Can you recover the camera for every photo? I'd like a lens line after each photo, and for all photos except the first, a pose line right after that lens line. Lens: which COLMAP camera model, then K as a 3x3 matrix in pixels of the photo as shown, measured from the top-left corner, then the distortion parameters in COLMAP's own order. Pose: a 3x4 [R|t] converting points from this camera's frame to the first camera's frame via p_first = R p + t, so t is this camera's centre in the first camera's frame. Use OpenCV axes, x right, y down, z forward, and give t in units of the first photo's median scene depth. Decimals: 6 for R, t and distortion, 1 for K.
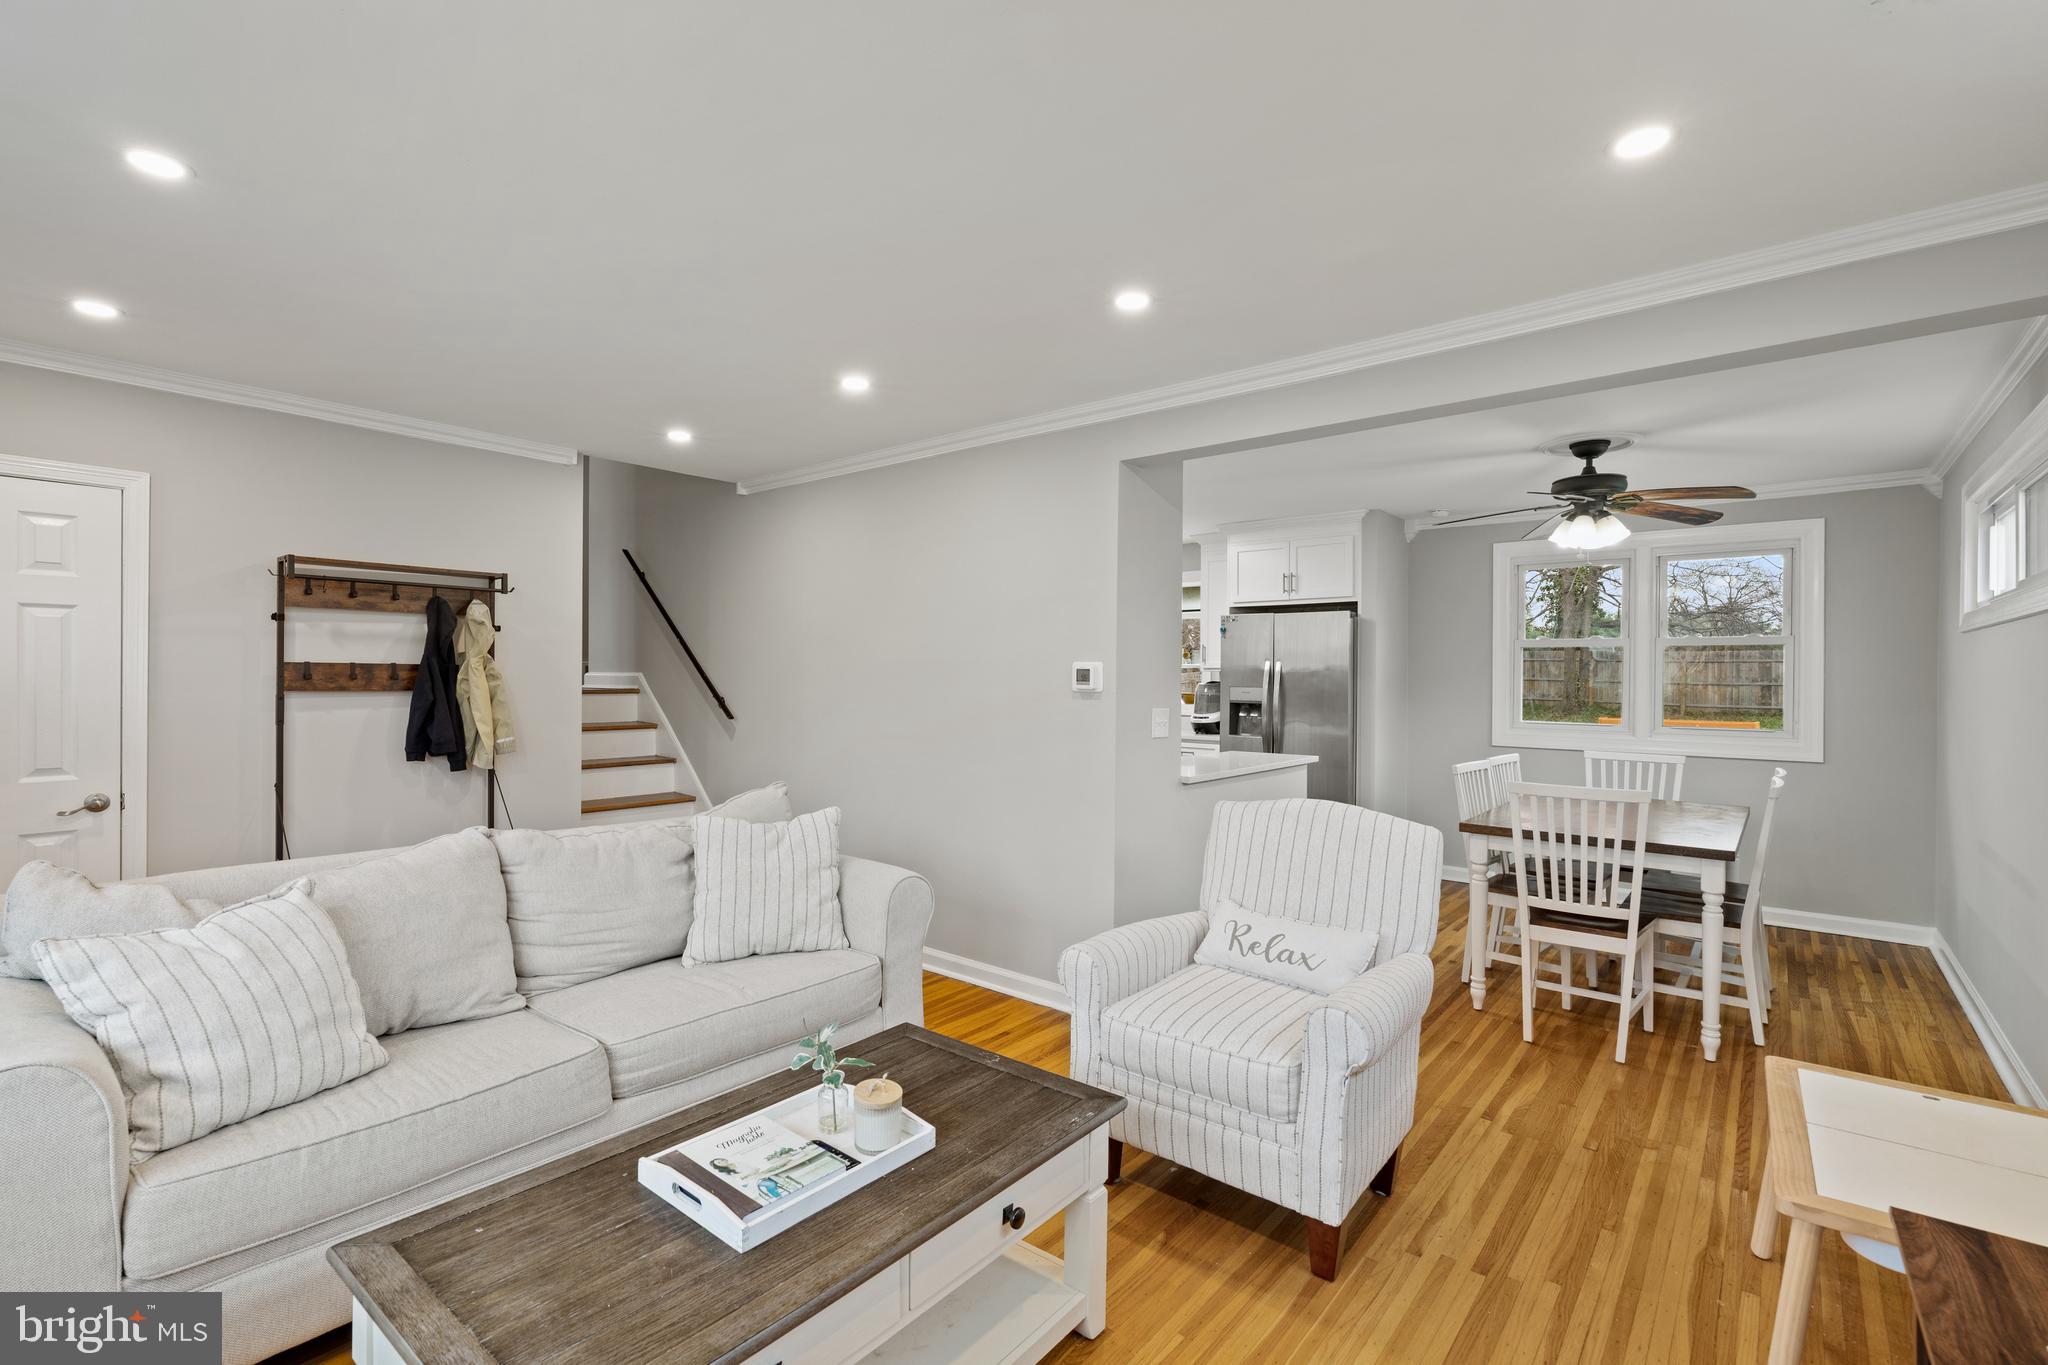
lens RADIAL K [[933.1, 0, 1009.8], [0, 933.1, 677.1], [0, 0, 1]] dist [-0.010466, 0.004087]
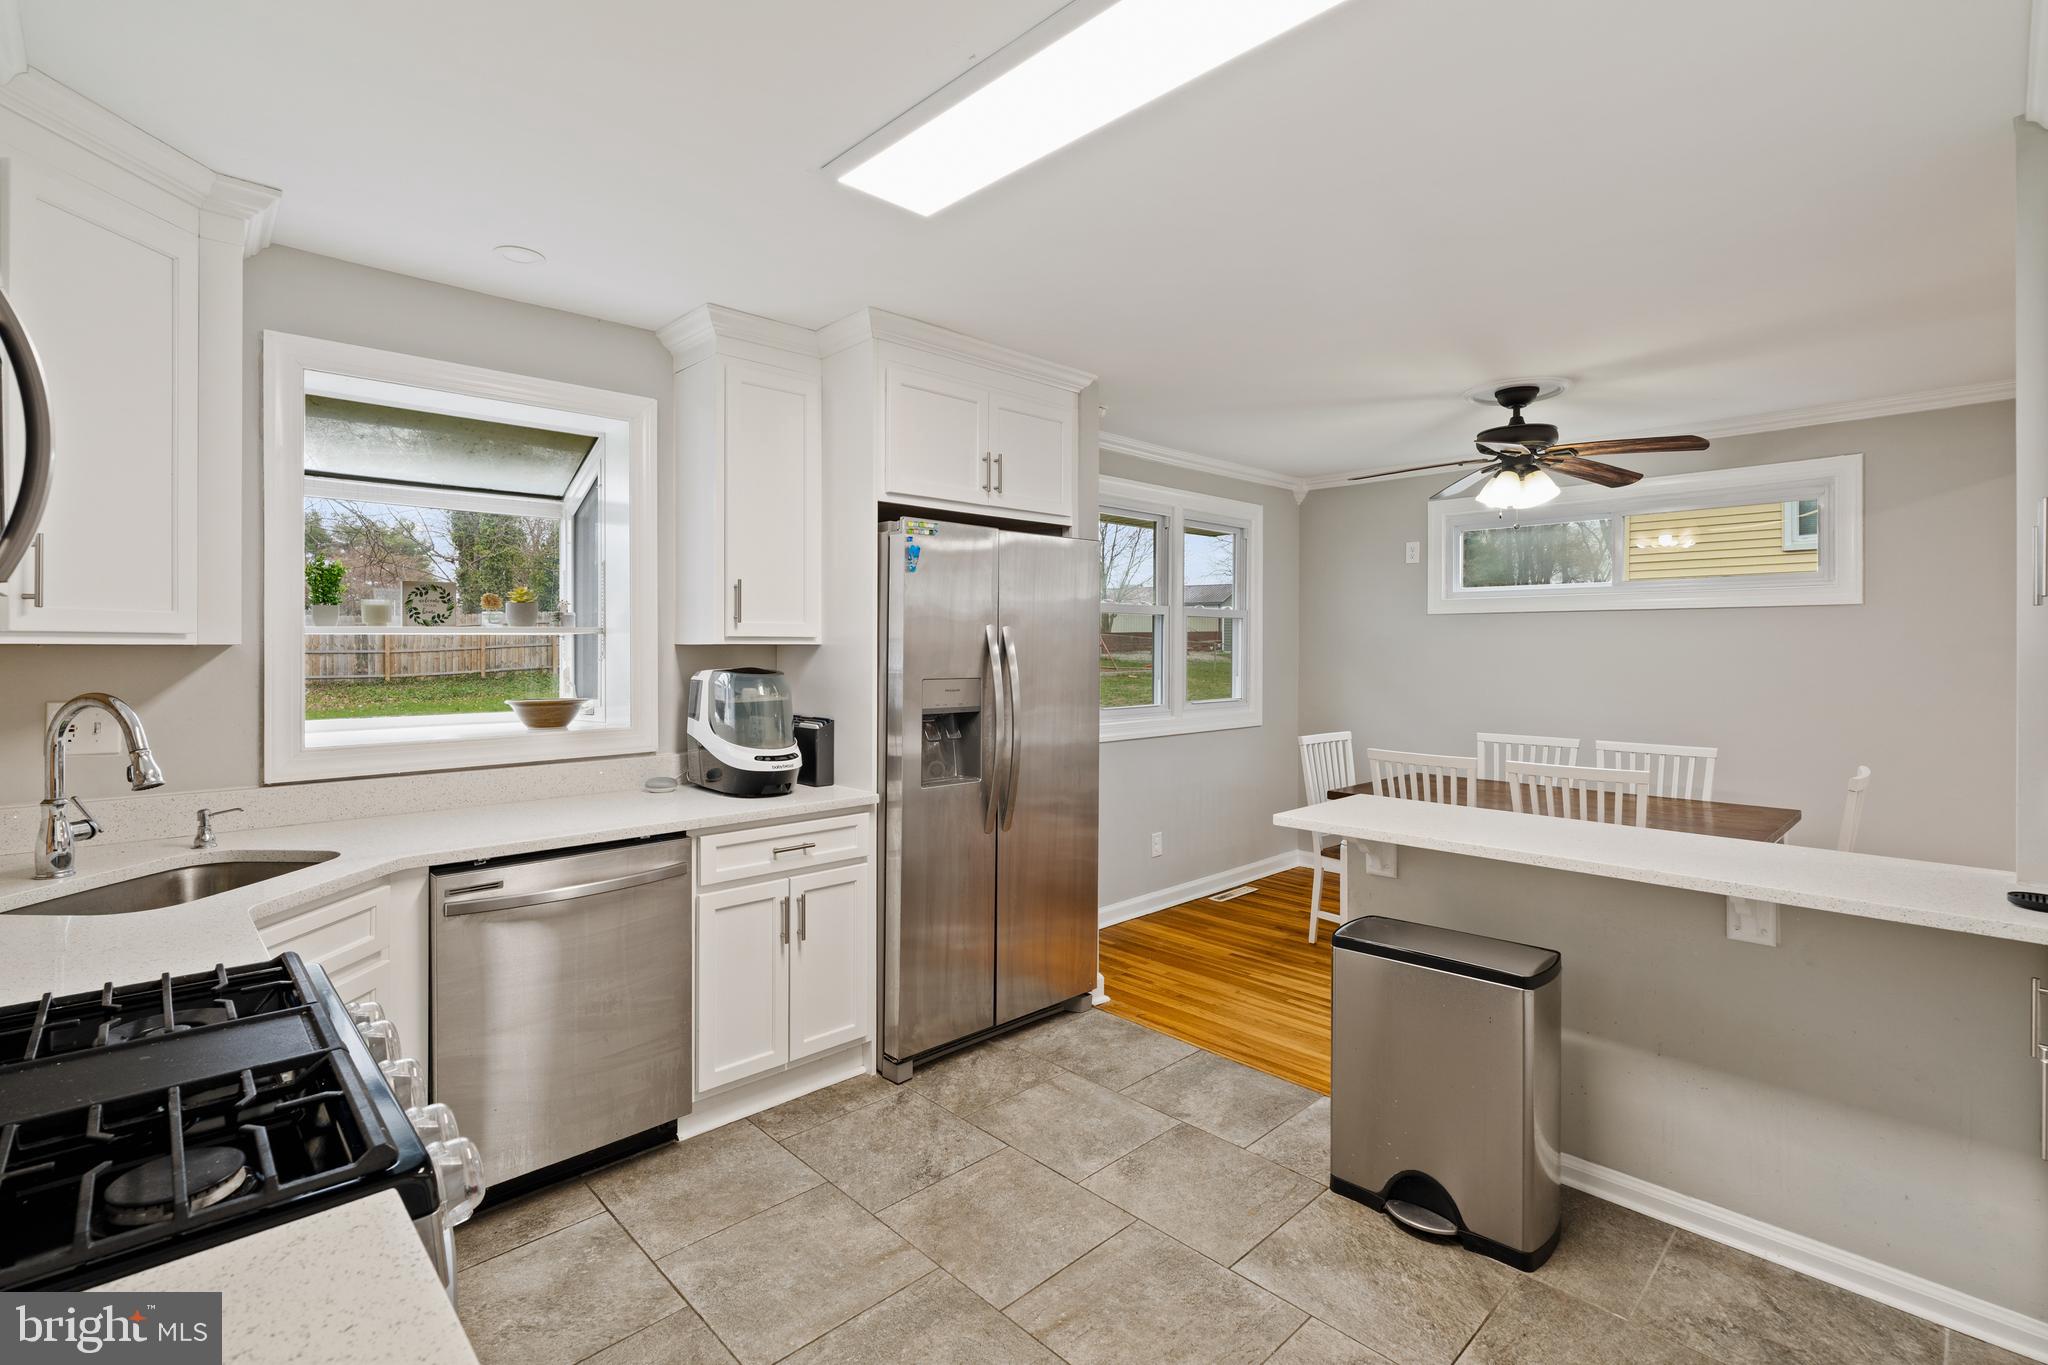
lens RADIAL K [[933.1, 0, 1026.7], [0, 933.1, 652.2], [0, 0, 1]] dist [-0.010466, 0.004087]
pose [[0.108778, -0.011992, 0.993994, -0.327766], [0.002313, 0.999928, 0.011811, -0.012441], [-0.994063, 0.001015, 0.108798, 1.419381]]
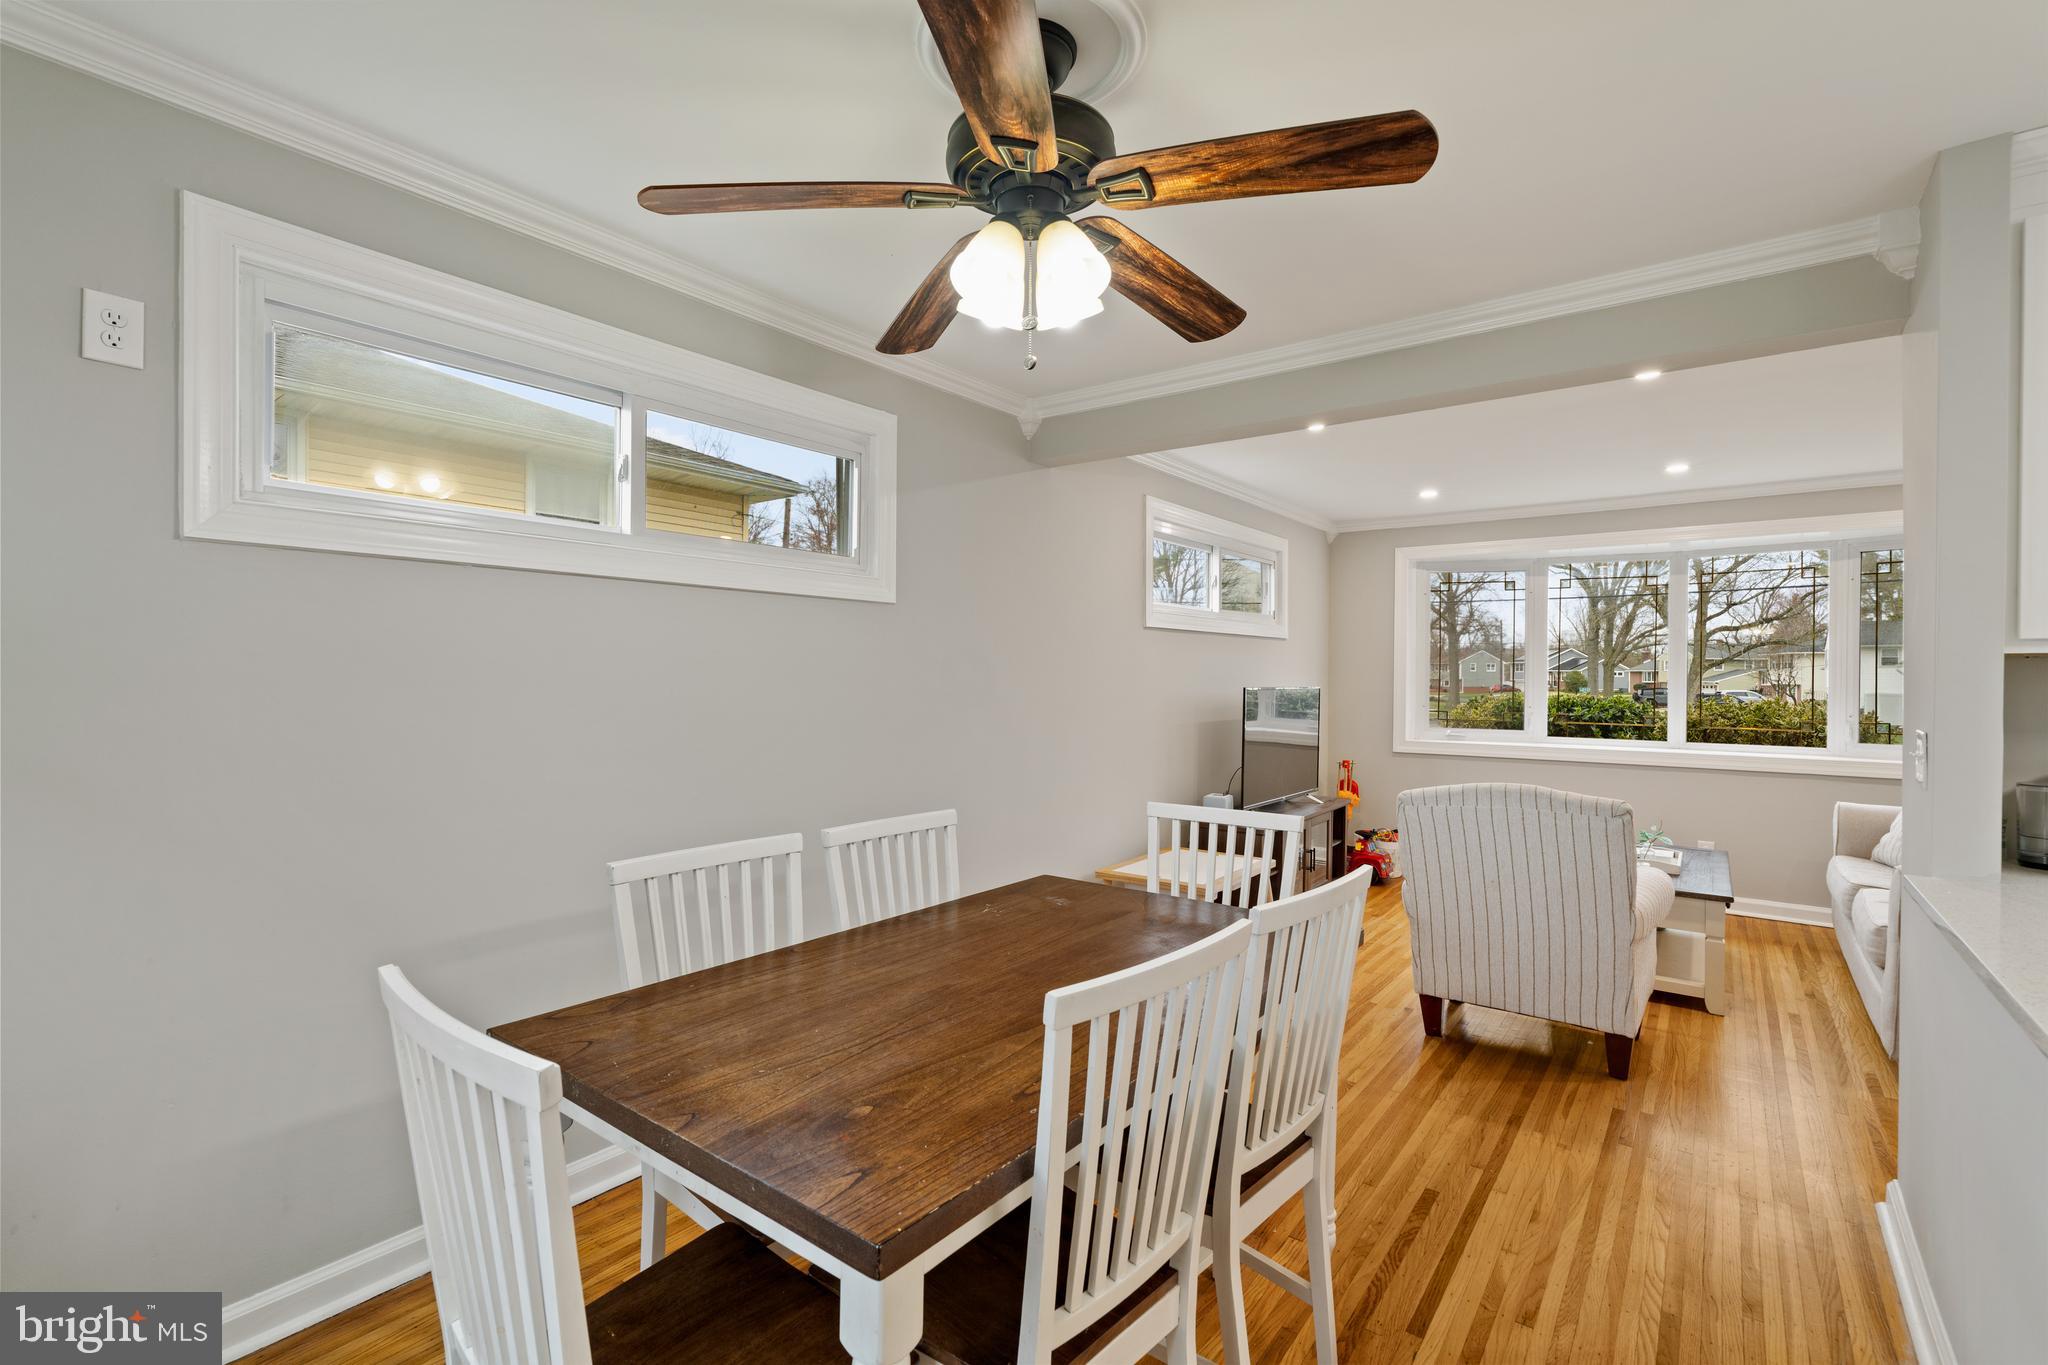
lens RADIAL K [[933.1, 0, 1020.6], [0, 933.1, 680.2], [0, 0, 1]] dist [-0.010466, 0.004087]
pose [[-0.999255, -0.013298, -0.036230, 0.653578], [-0.013464, 0.999900, 0.004341, 0.009649], [0.036168, 0.004826, -0.999334, 1.441741]]
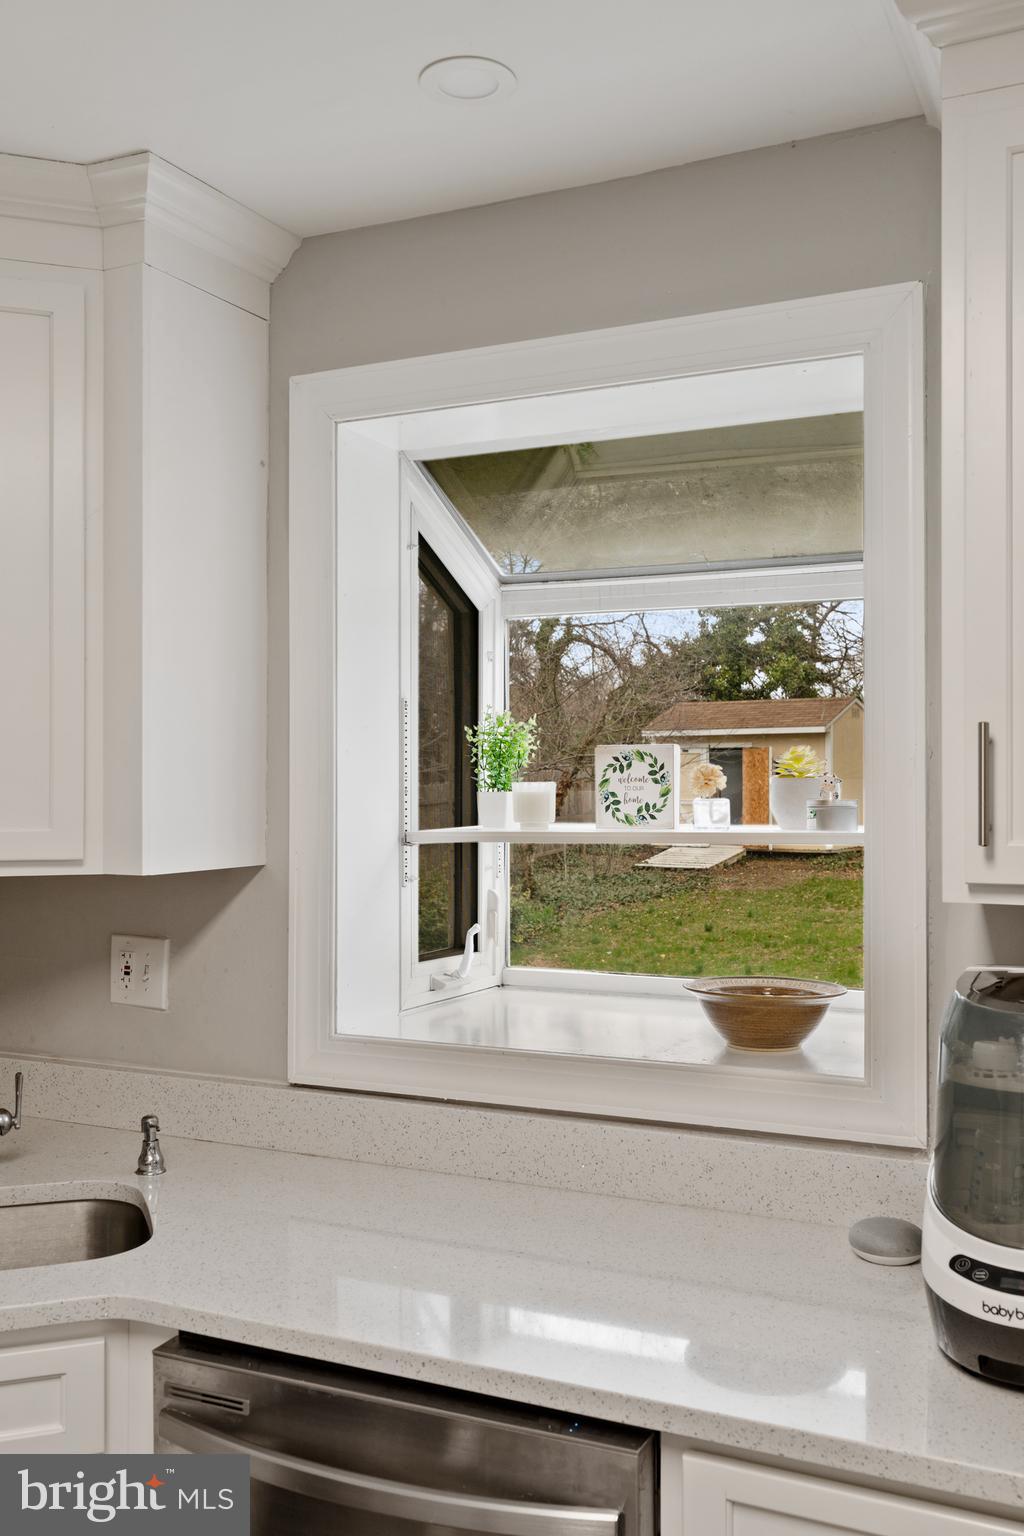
lens RADIAL K [[1415.1, 0, 516.2], [0, 1415.1, 770.2], [0, 0, 1]] dist [0.000121, 0.000000]
pose [[0.969721, -0.004989, 0.244164, 0.144044], [0.006847, 0.999954, -0.006764, -0.045286], [-0.244119, 0.008231, 0.969710, 1.381838]]
